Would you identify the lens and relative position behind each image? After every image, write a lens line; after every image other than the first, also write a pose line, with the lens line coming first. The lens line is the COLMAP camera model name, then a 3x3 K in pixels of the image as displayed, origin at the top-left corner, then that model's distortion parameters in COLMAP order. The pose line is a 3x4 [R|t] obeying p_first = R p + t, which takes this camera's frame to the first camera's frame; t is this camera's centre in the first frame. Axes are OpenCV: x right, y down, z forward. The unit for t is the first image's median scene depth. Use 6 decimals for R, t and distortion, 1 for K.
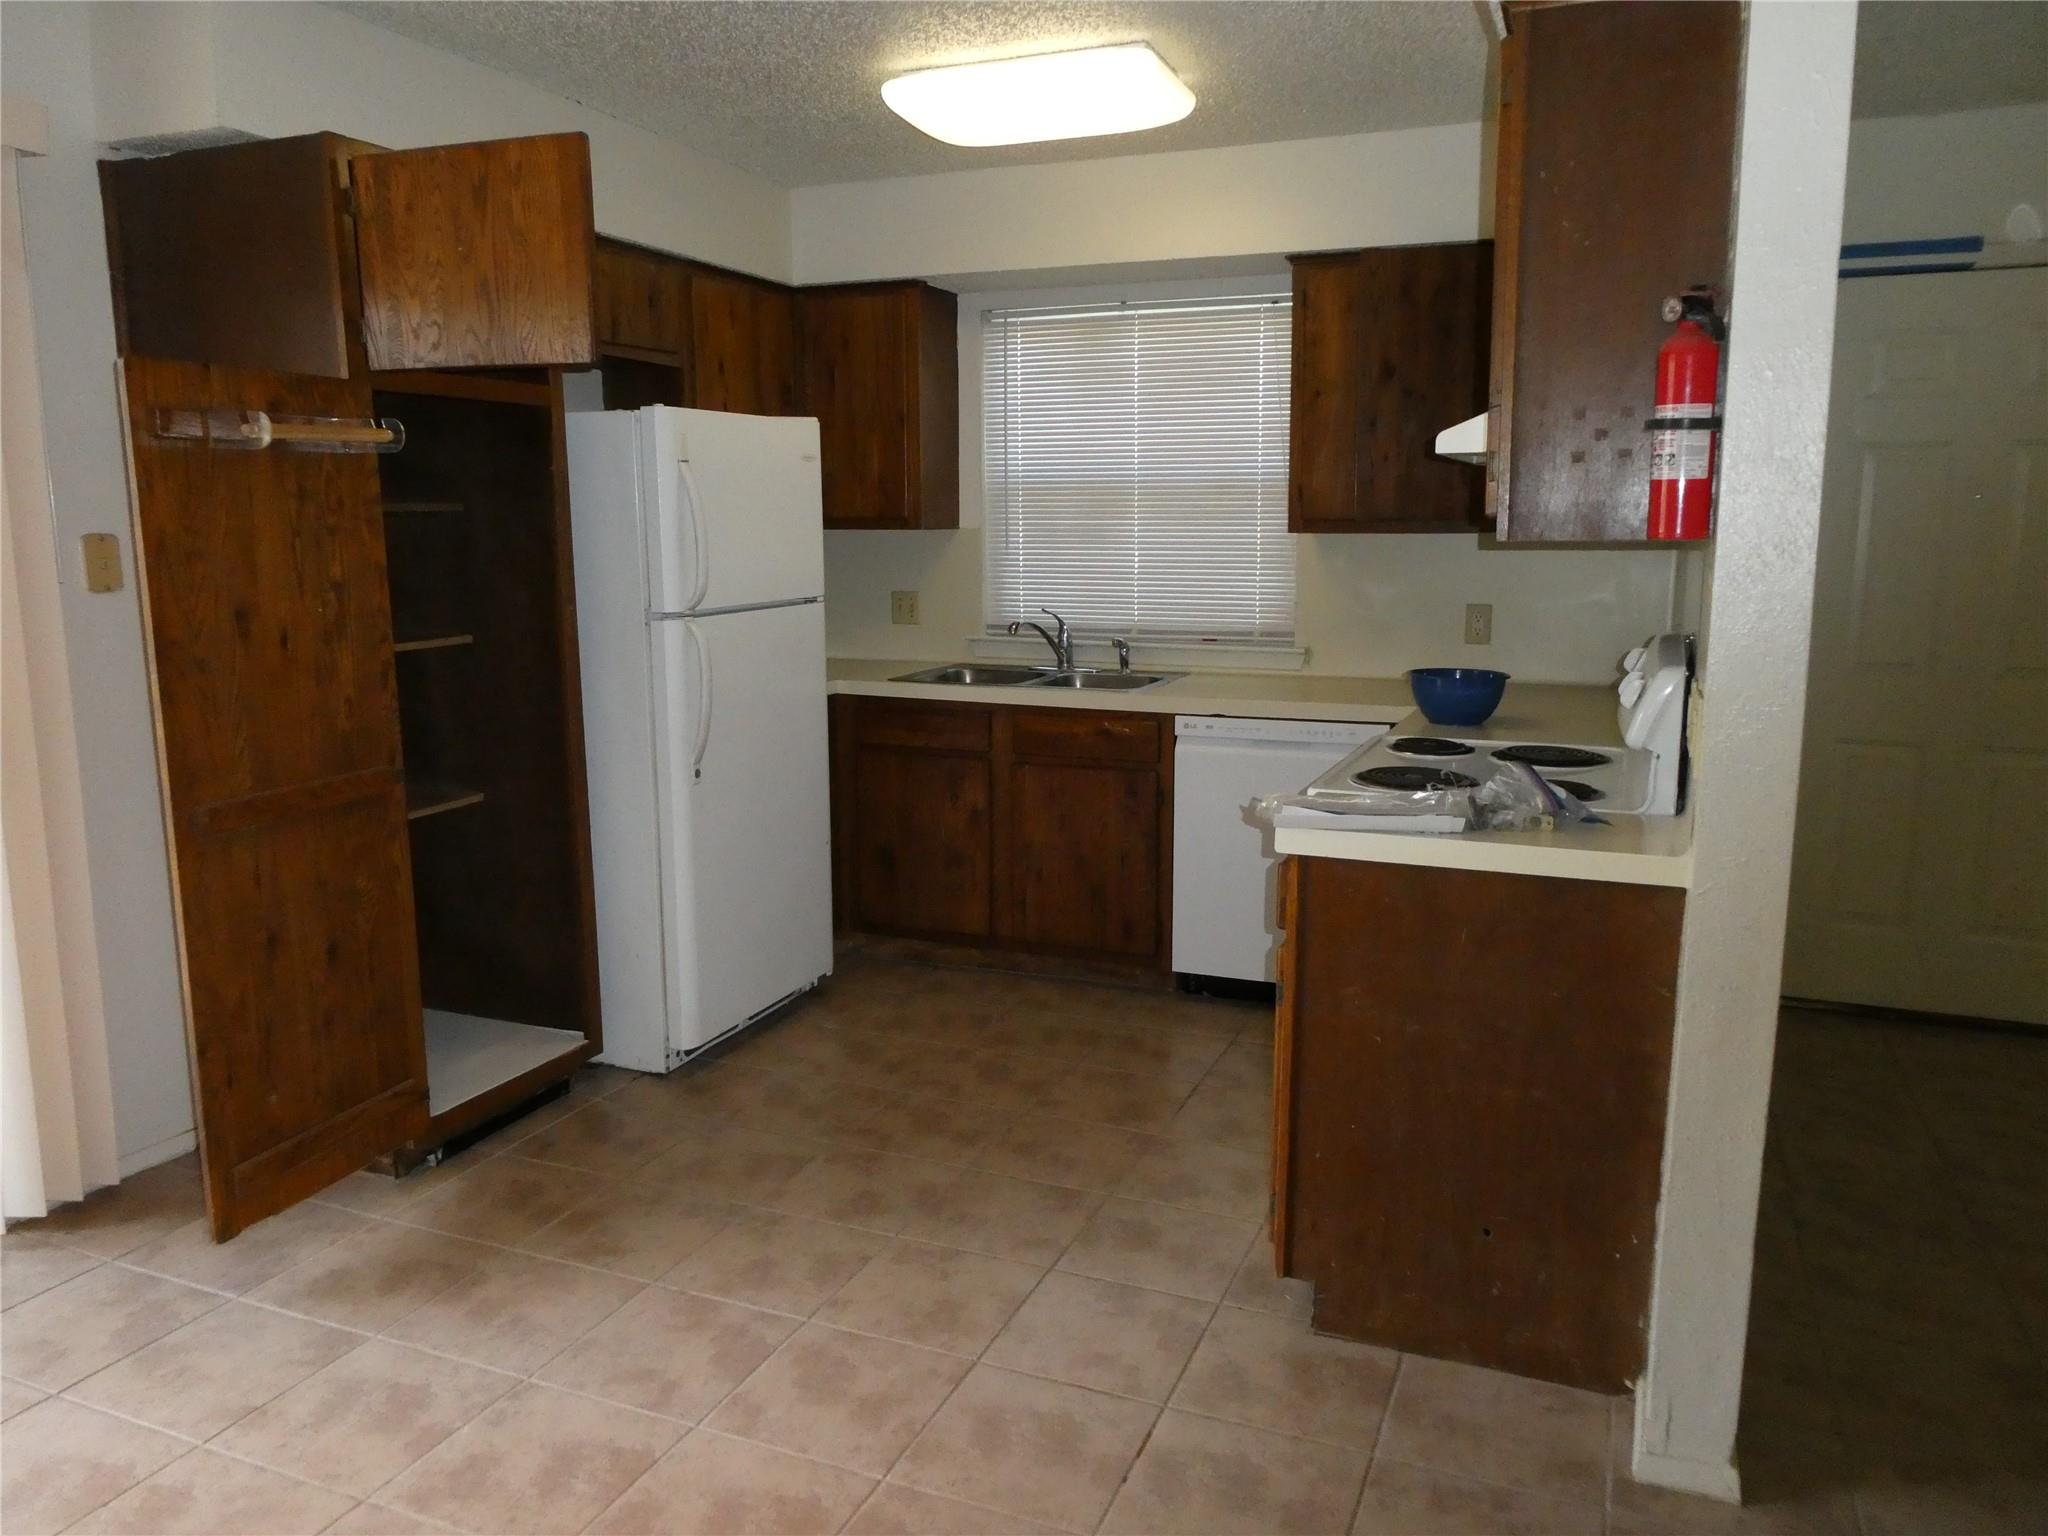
lens RADIAL K [[1508.1, 0, 1024.0], [0, 1508.1, 768.0], [0, 0, 1]] dist [-0.003237, 0.001153]
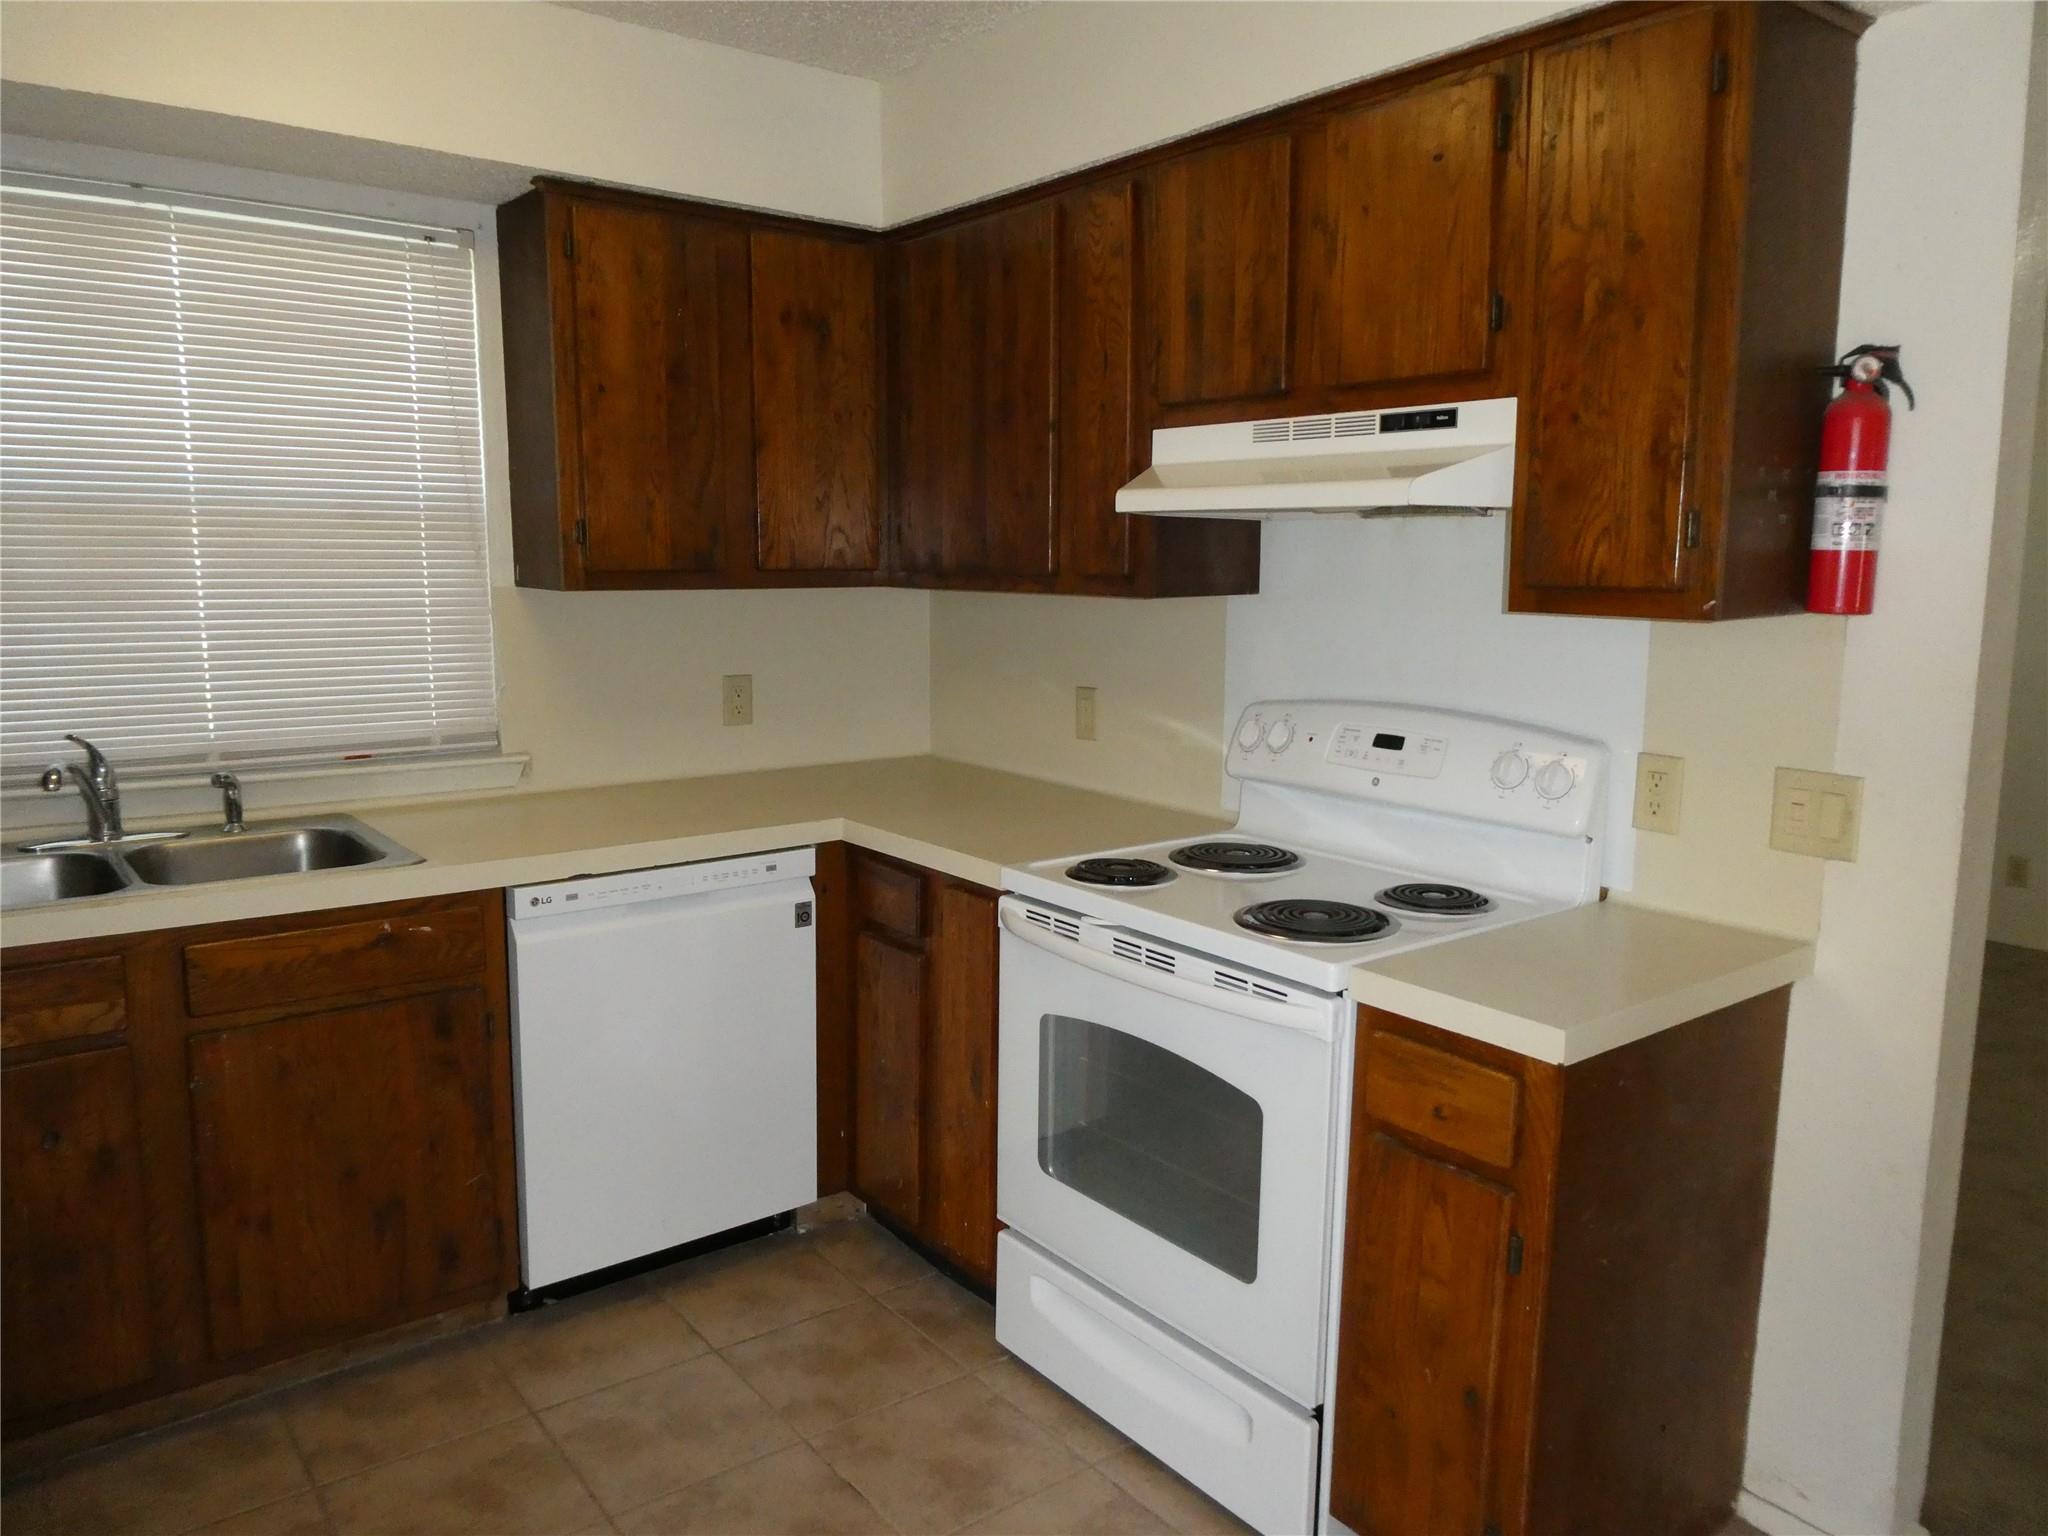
lens RADIAL K [[1446.6, 0, 1024.0], [0, 1446.6, 768.0], [0, 0, 1]] dist [0.008765, 0.000551]
pose [[0.500730, -0.117637, 0.857573, -0.267658], [0.127264, 0.989961, 0.061489, -0.083954], [-0.856197, 0.078349, 0.510674, 0.459576]]
